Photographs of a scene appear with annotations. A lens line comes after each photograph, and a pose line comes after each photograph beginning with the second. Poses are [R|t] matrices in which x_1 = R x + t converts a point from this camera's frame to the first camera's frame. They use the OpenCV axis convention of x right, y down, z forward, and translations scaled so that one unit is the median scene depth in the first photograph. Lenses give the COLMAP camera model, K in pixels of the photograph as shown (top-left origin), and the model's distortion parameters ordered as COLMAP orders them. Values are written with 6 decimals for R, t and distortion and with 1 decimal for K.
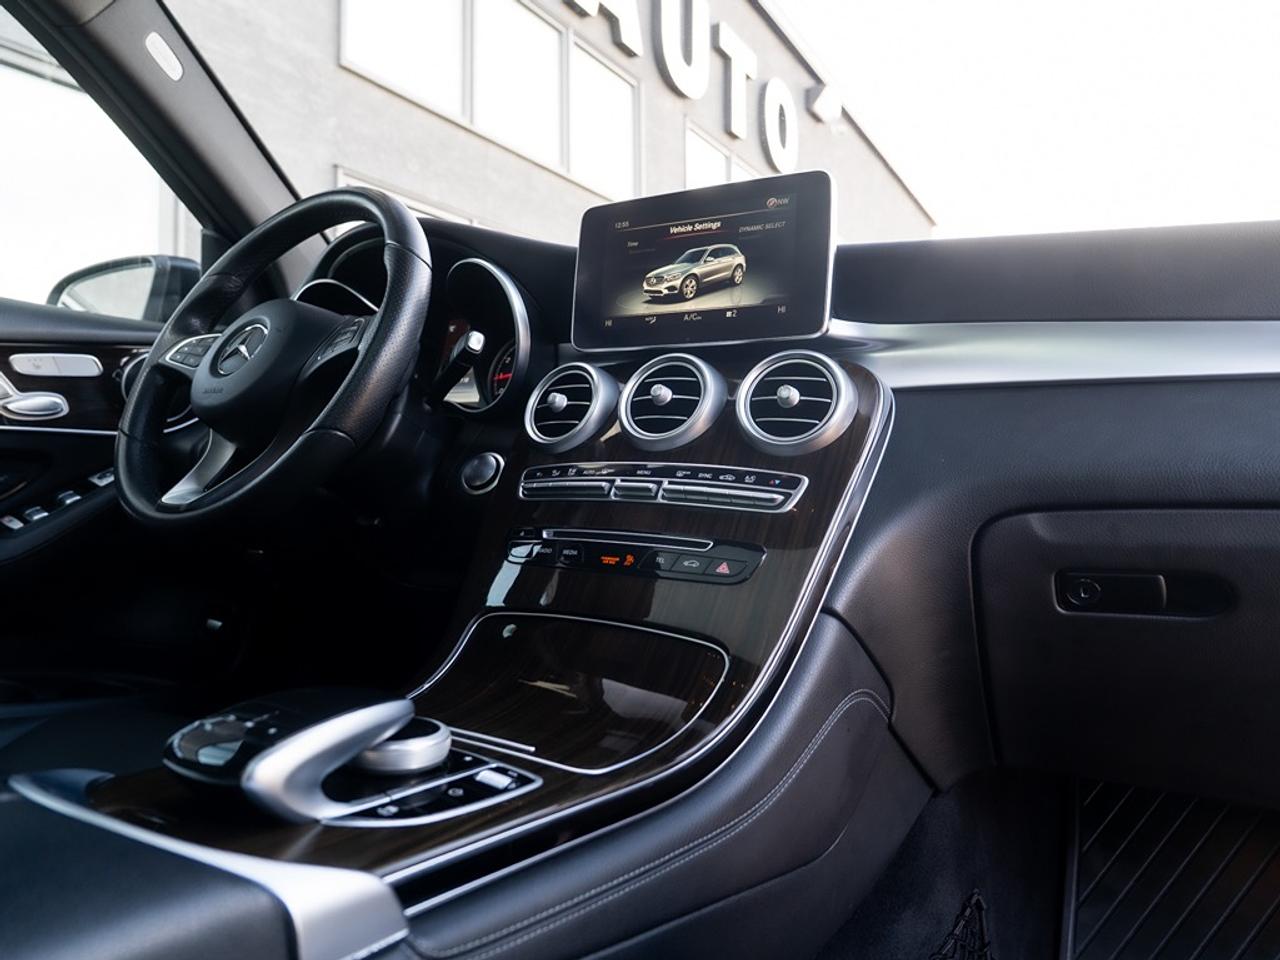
lens RADIAL K [[861.5, 0, 636.7], [0, 861.5, 426.8], [0, 0, 1]] dist [-0.008804, -0.001207]
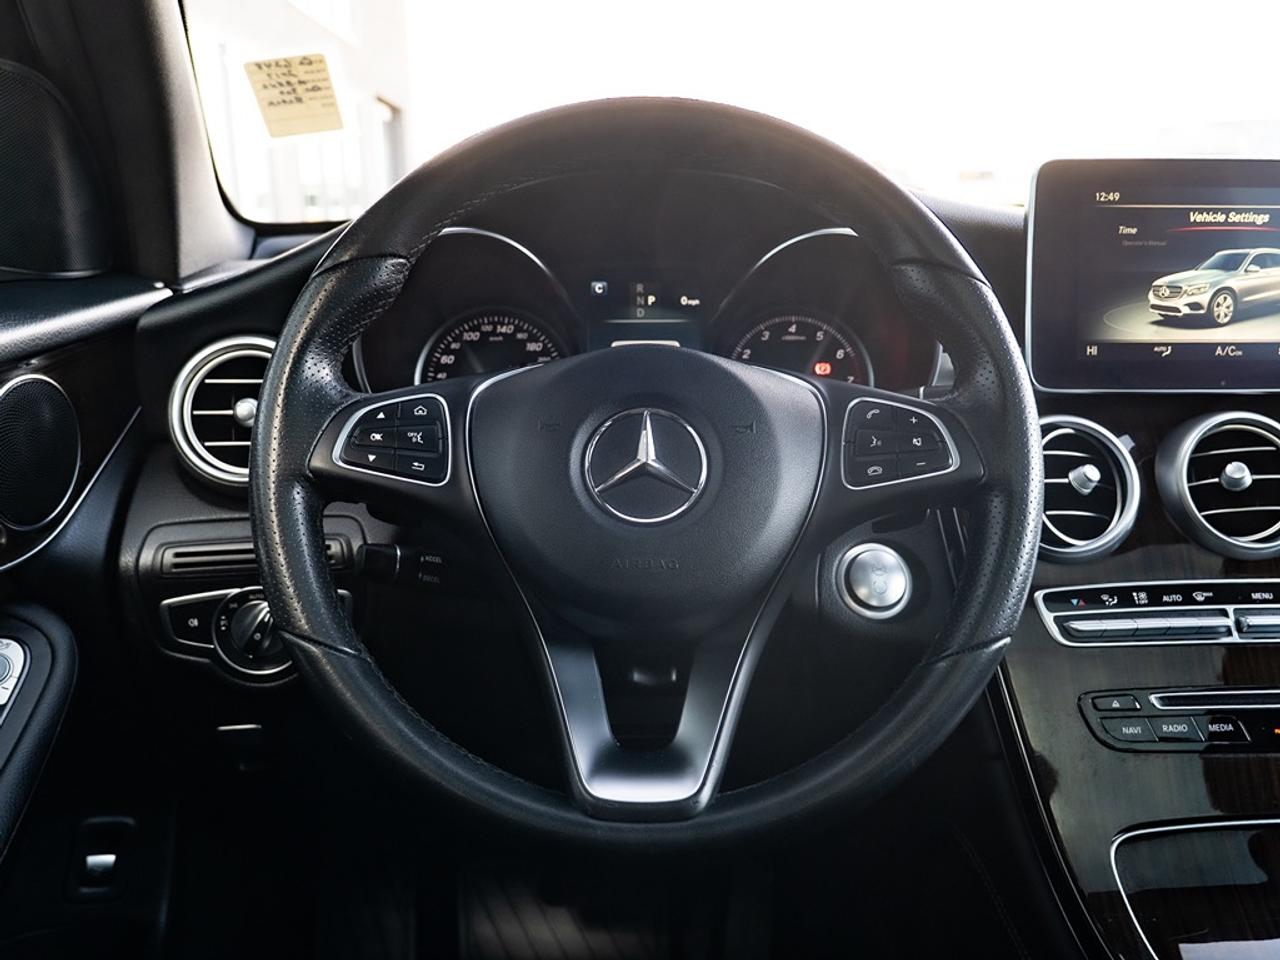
lens RADIAL K [[1204.6, 0, 642.6], [0, 1204.6, 447.0], [0, 0, 1]] dist [-0.016327, -0.006514]
pose [[0.834499, -0.127230, 0.536120, -0.876570], [-0.007492, 0.970267, 0.241923, -0.285021], [-0.550959, -0.205901, 0.808733, 0.445148]]
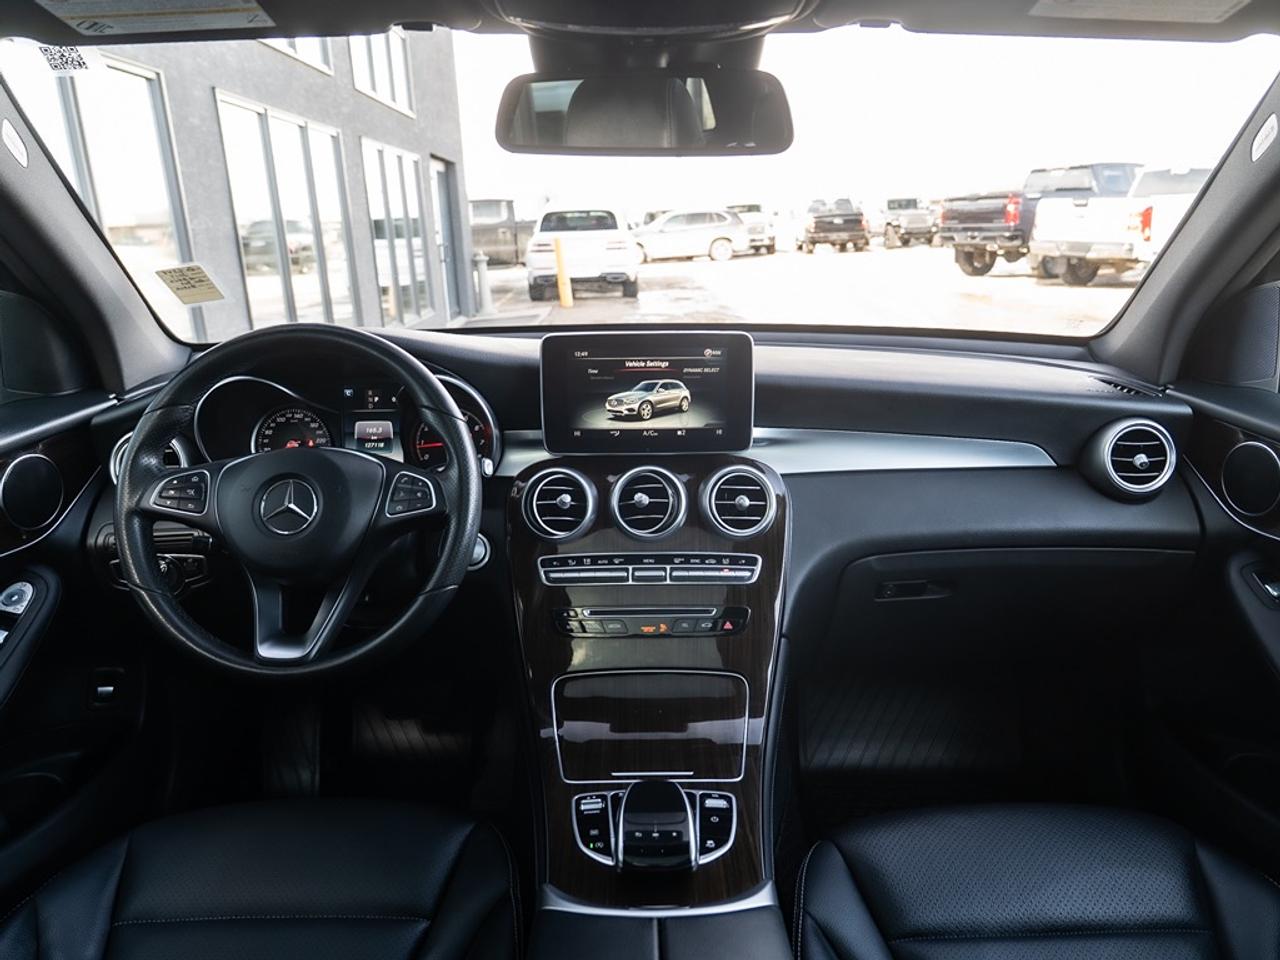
lens RADIAL K [[911.5, 0, 638.7], [0, 911.5, 499.4], [0, 0, 1]] dist [-0.008916, -0.001632]
pose [[0.850152, -0.180772, 0.494533, -0.681712], [0.003553, 0.941166, 0.337926, -0.514537], [-0.526525, -0.285531, 0.800777, -0.179244]]
